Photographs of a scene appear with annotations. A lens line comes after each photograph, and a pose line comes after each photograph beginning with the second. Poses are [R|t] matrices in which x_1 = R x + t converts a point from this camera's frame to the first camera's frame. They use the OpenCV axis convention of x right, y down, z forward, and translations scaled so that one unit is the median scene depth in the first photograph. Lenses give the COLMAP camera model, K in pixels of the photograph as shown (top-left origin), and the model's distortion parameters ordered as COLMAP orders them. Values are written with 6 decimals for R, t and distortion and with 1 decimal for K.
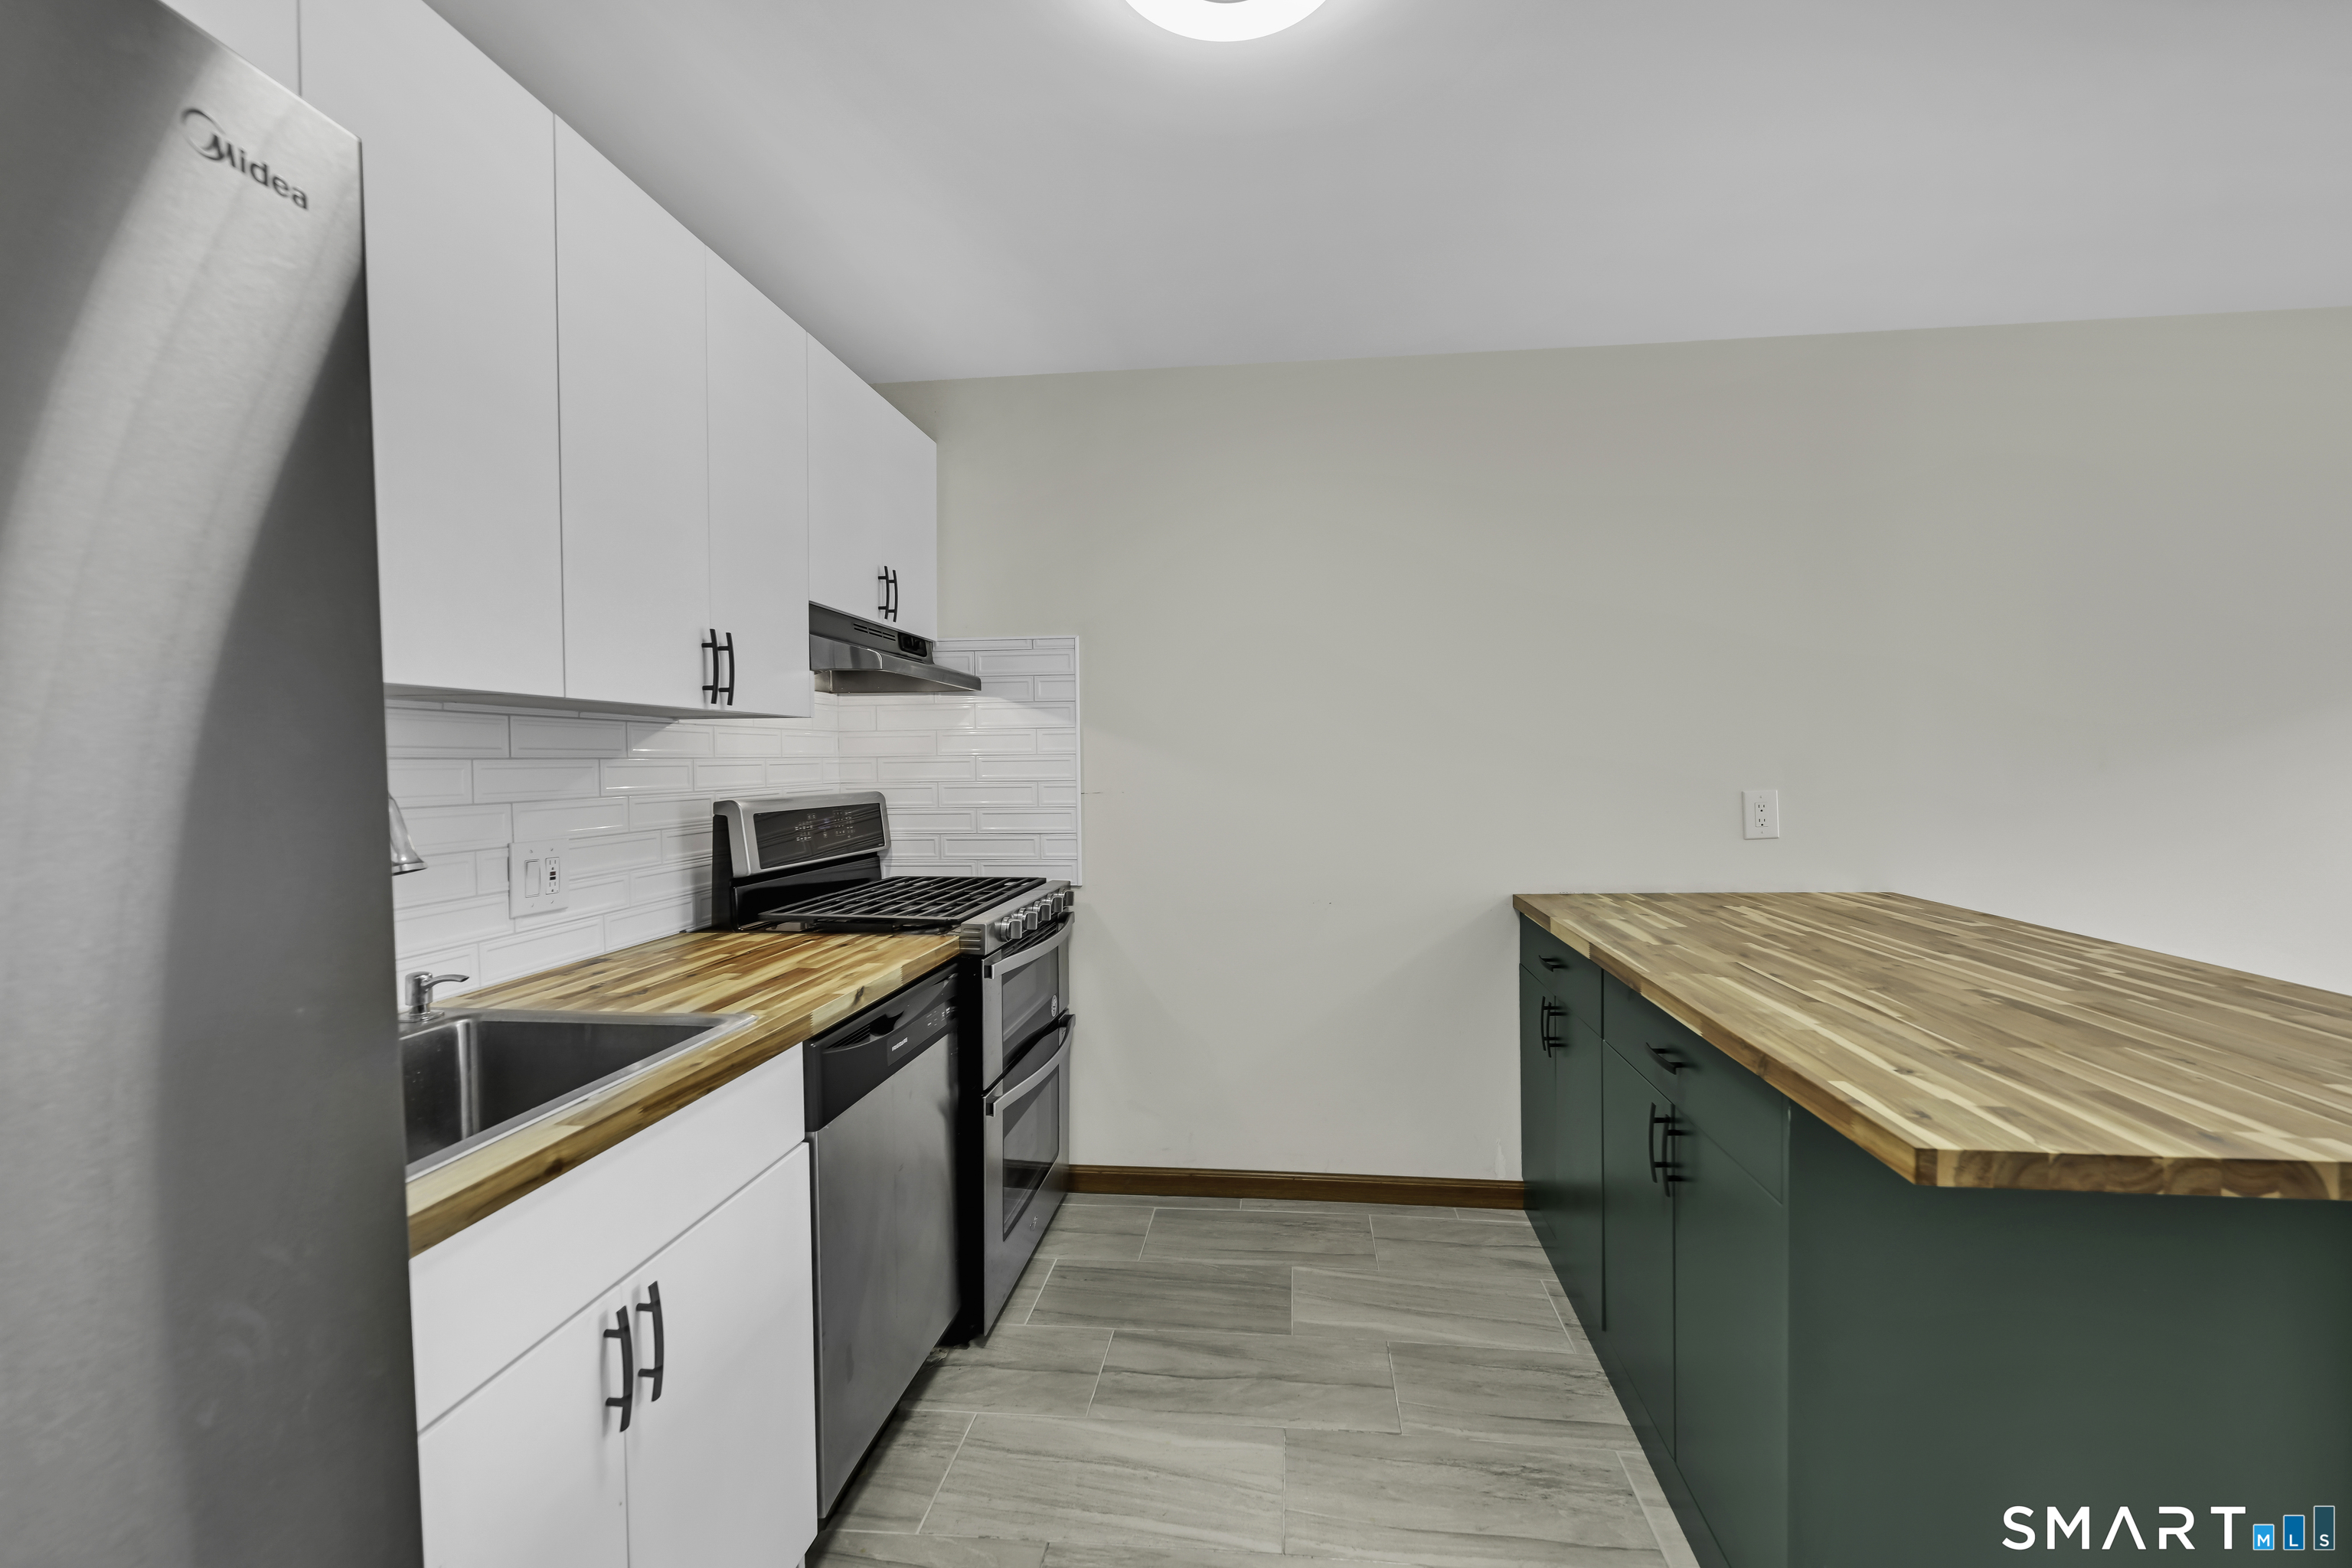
lens RADIAL K [[933.6, 0, 1169.6], [0, 933.6, 796.1], [0, 0, 1]] dist [0.002893, 0.000237]
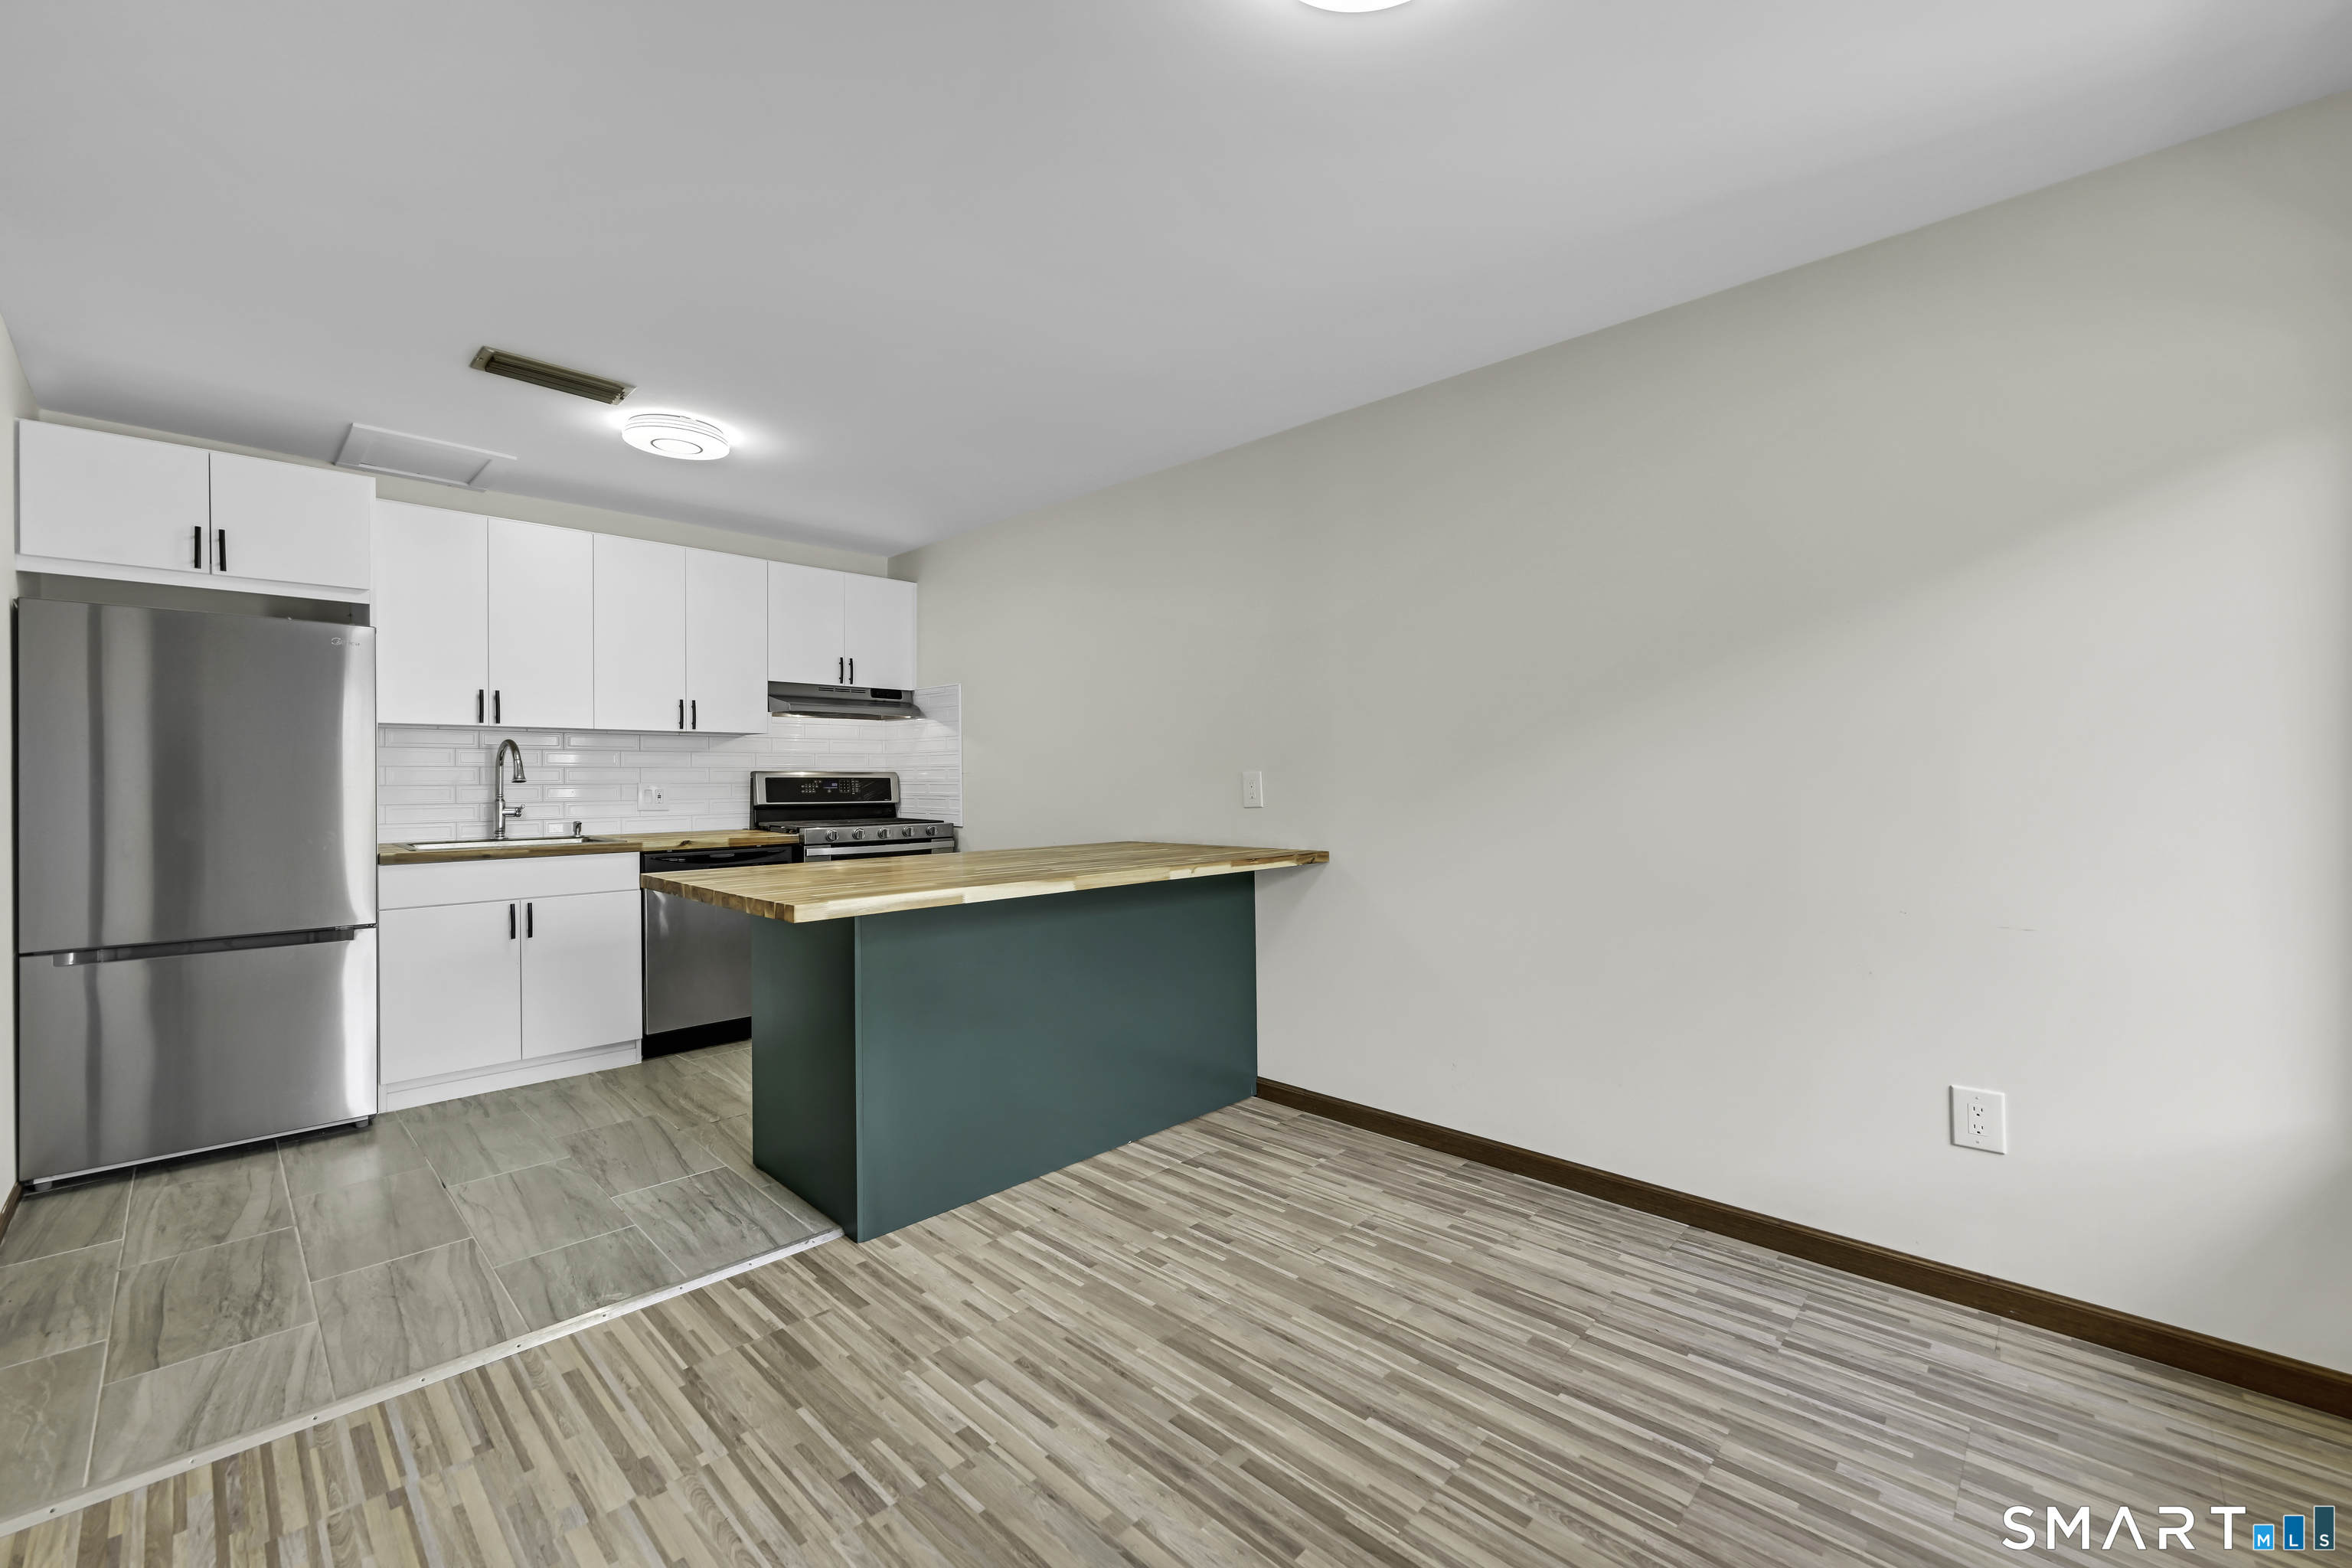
lens RADIAL K [[927.0, 0, 1175.9], [0, 927.0, 787.0], [0, 0, 1]] dist [-0.001833, -0.000090]
pose [[0.794965, 0.013054, -0.606515, 1.248536], [-0.024350, 0.999649, -0.010400, 0.030144], [0.606167, 0.023036, 0.795004, -0.105433]]
